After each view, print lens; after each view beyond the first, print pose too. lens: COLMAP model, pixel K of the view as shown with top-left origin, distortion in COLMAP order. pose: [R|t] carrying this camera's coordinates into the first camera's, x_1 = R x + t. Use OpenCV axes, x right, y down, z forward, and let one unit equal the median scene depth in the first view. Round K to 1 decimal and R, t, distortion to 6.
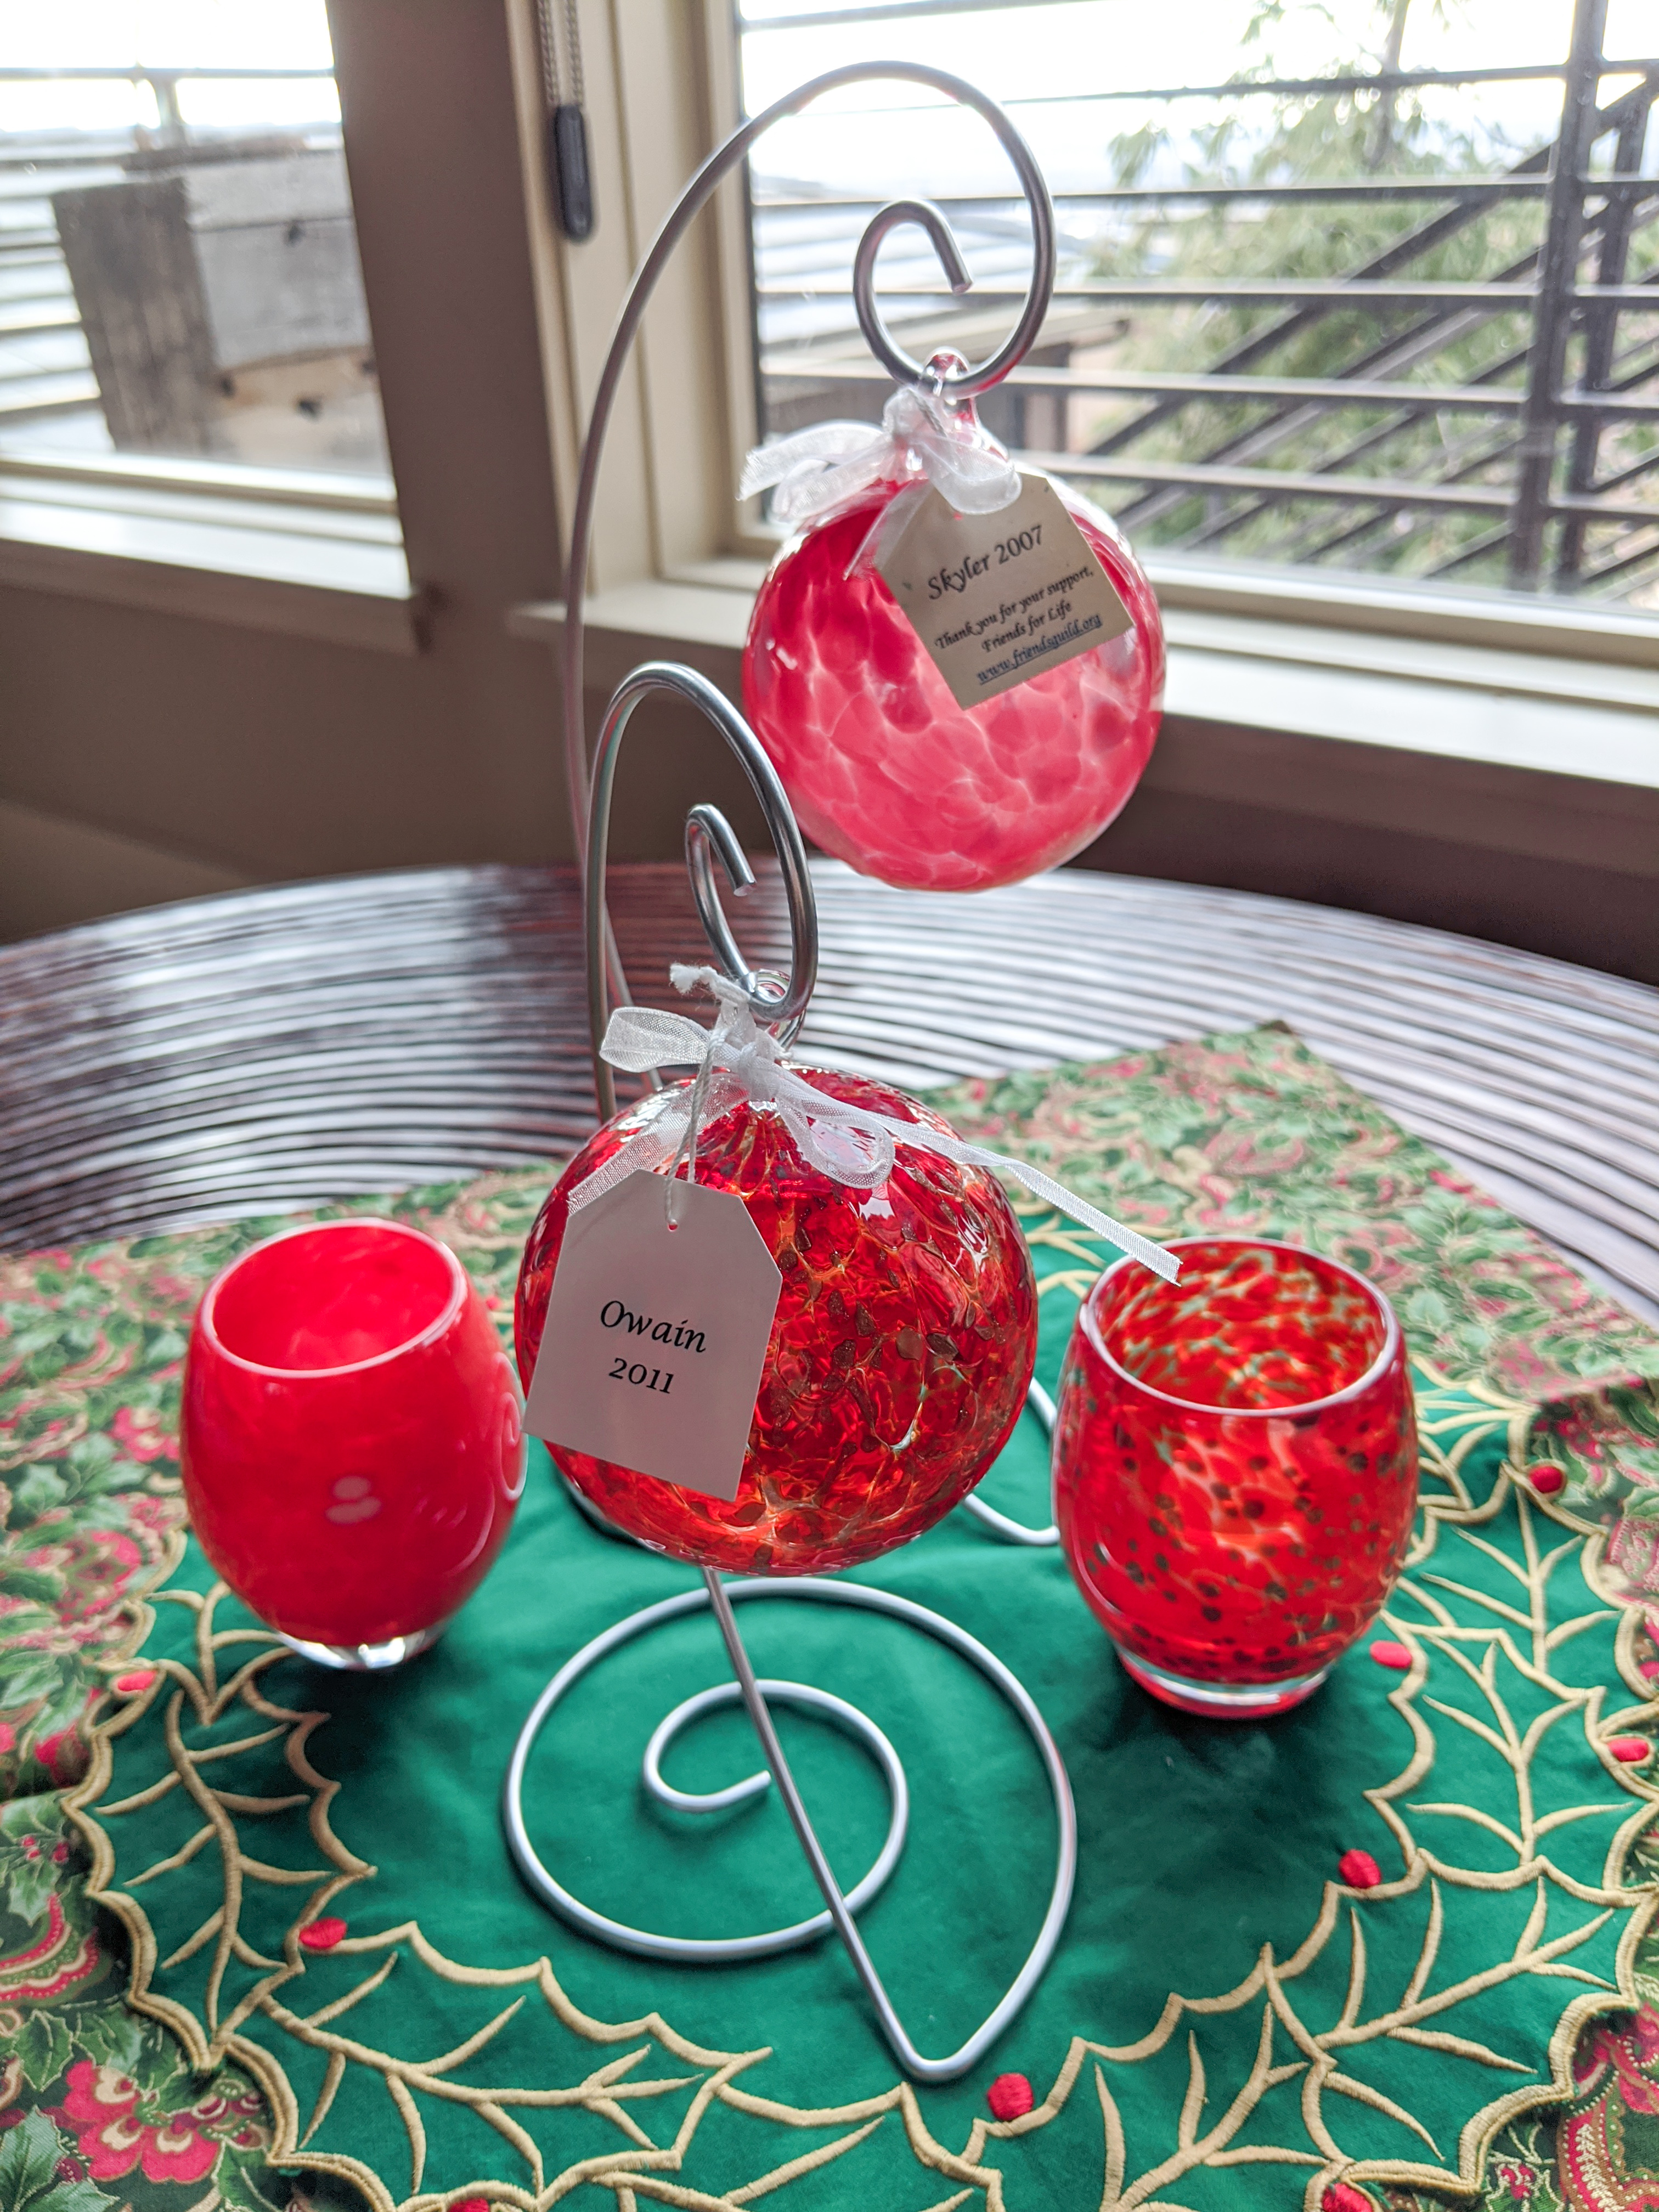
lens RADIAL K [[1894.1, 0, 829.5], [0, 1894.1, 1106.0], [0, 0, 1]] dist [0.000998, -0.122971]
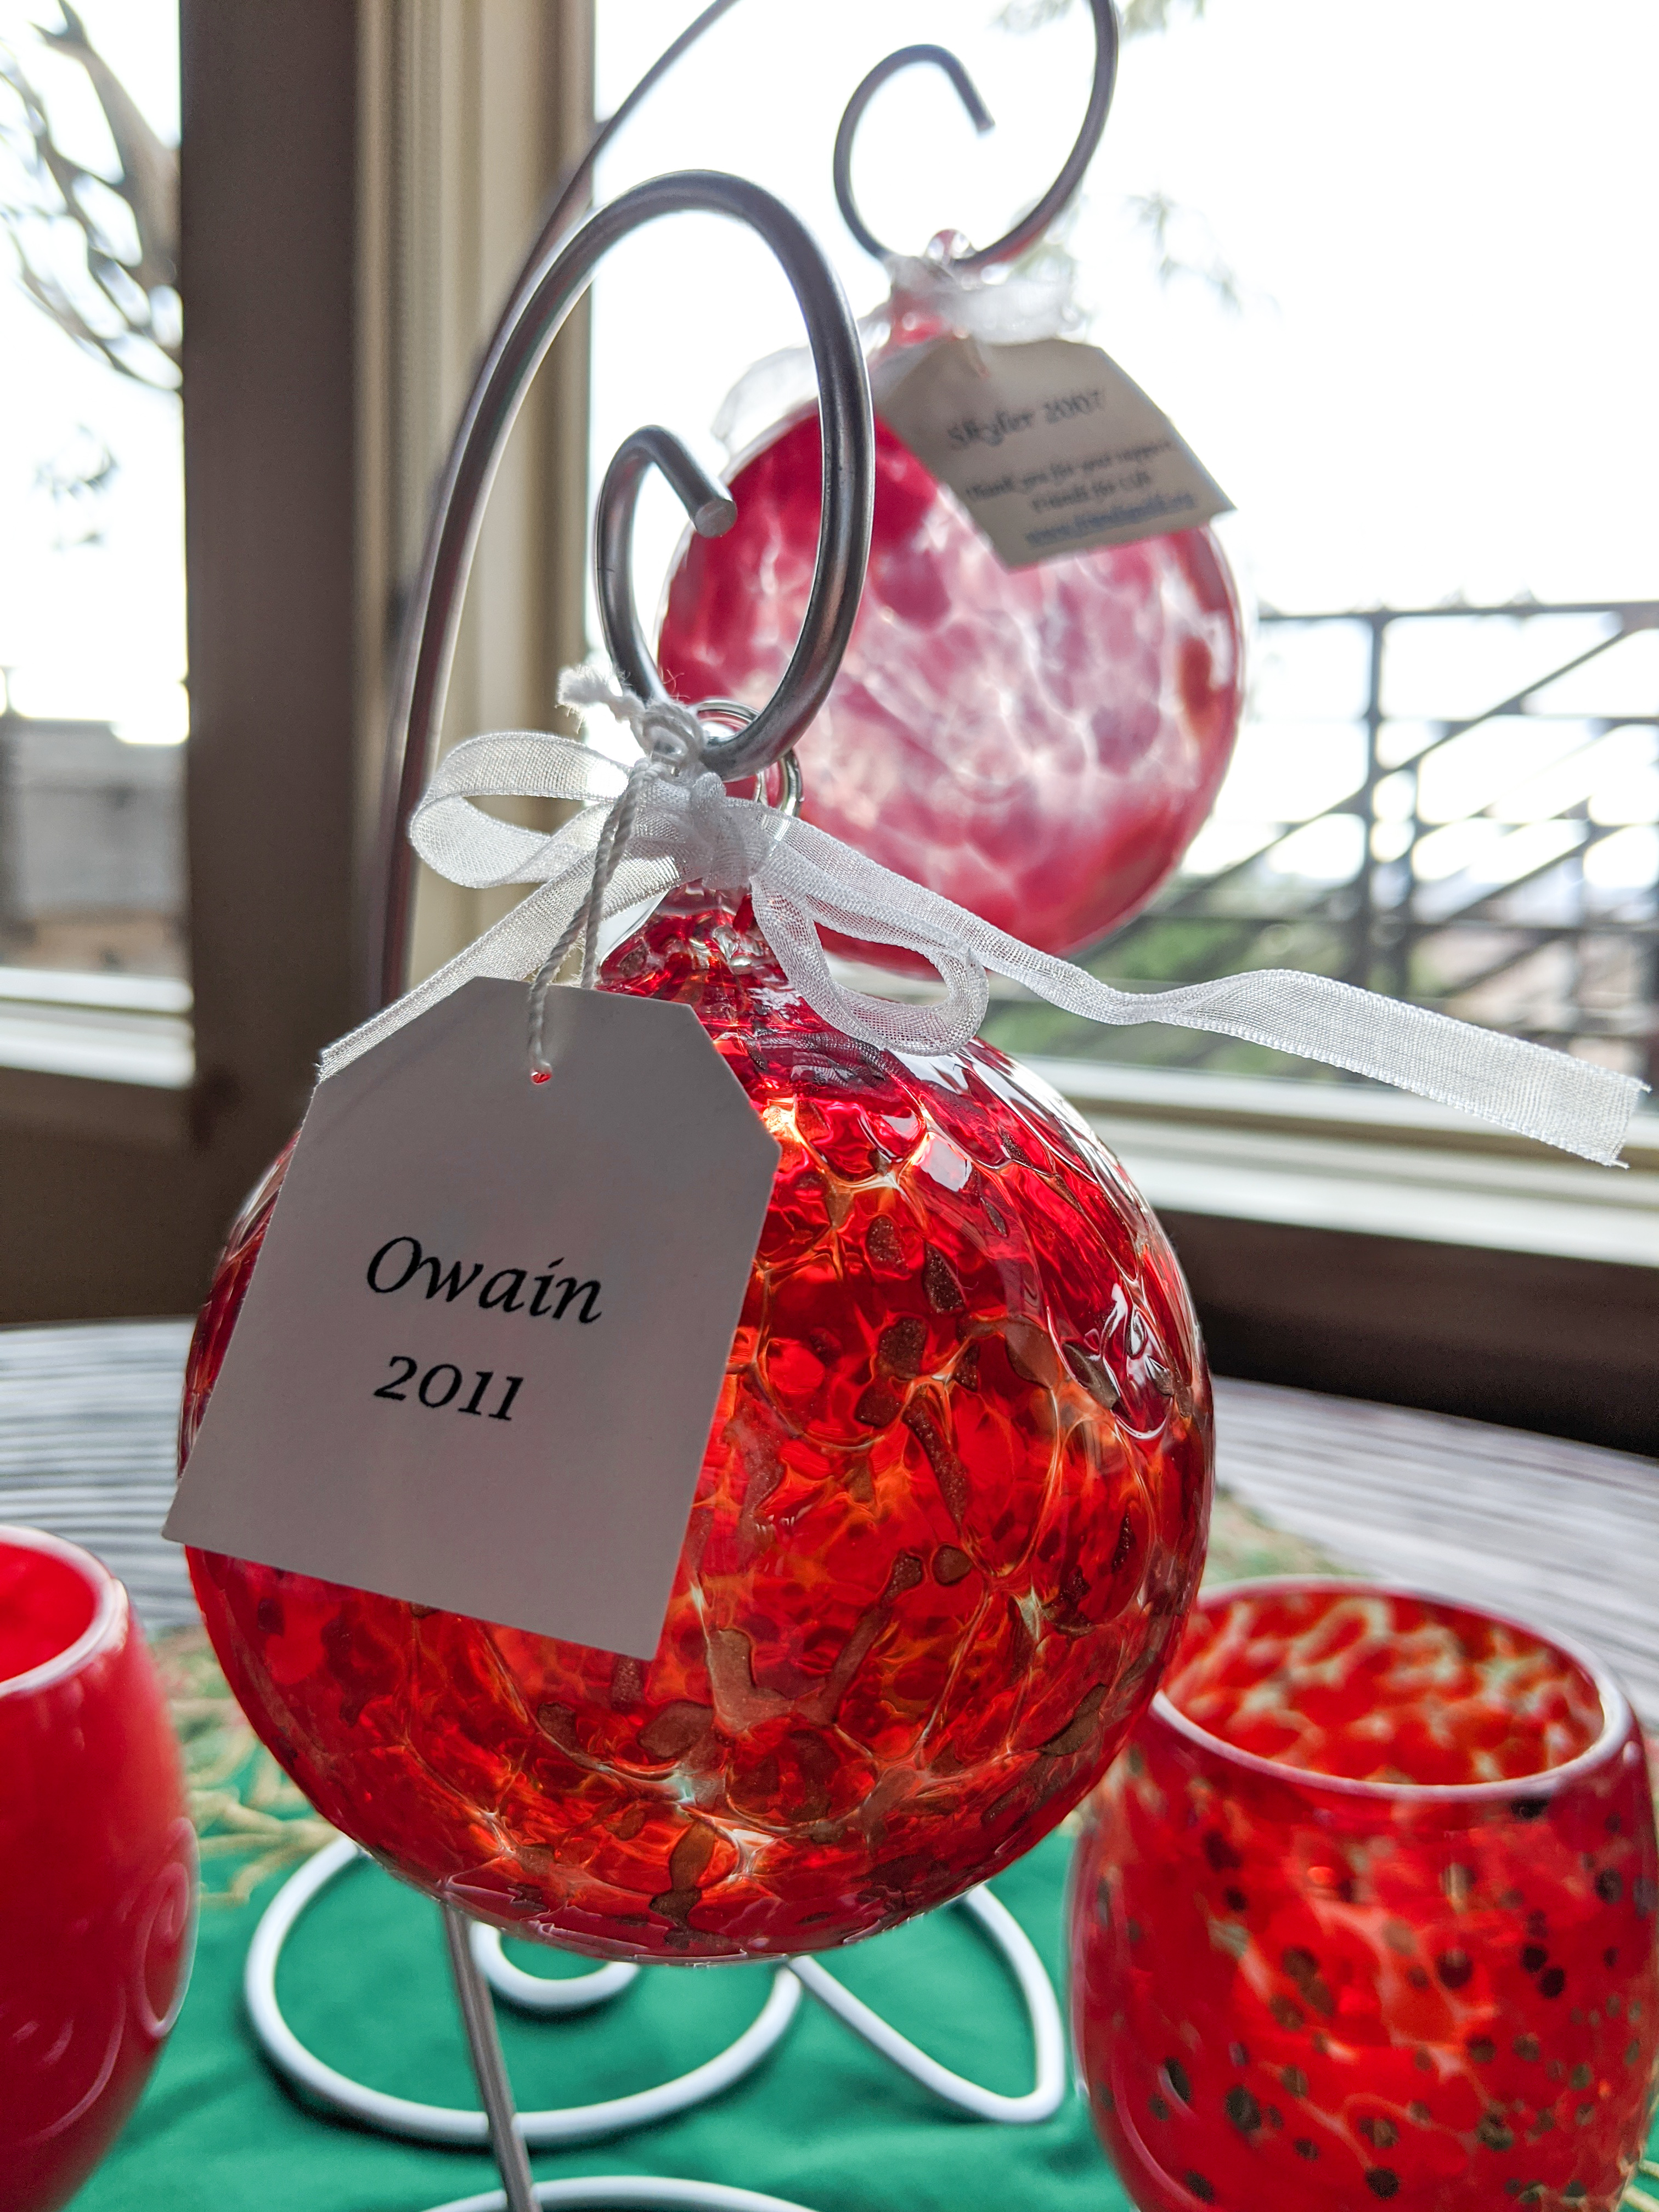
lens RADIAL K [[1894.1, 0, 829.5], [0, 1894.1, 1106.0], [0, 0, 1]] dist [0.000998, -0.122971]
pose [[0.992996, 0.052295, 0.105944, -0.042458], [-0.012188, 0.937266, -0.348403, 0.163119], [-0.117518, 0.344672, 0.931338, 0.384160]]
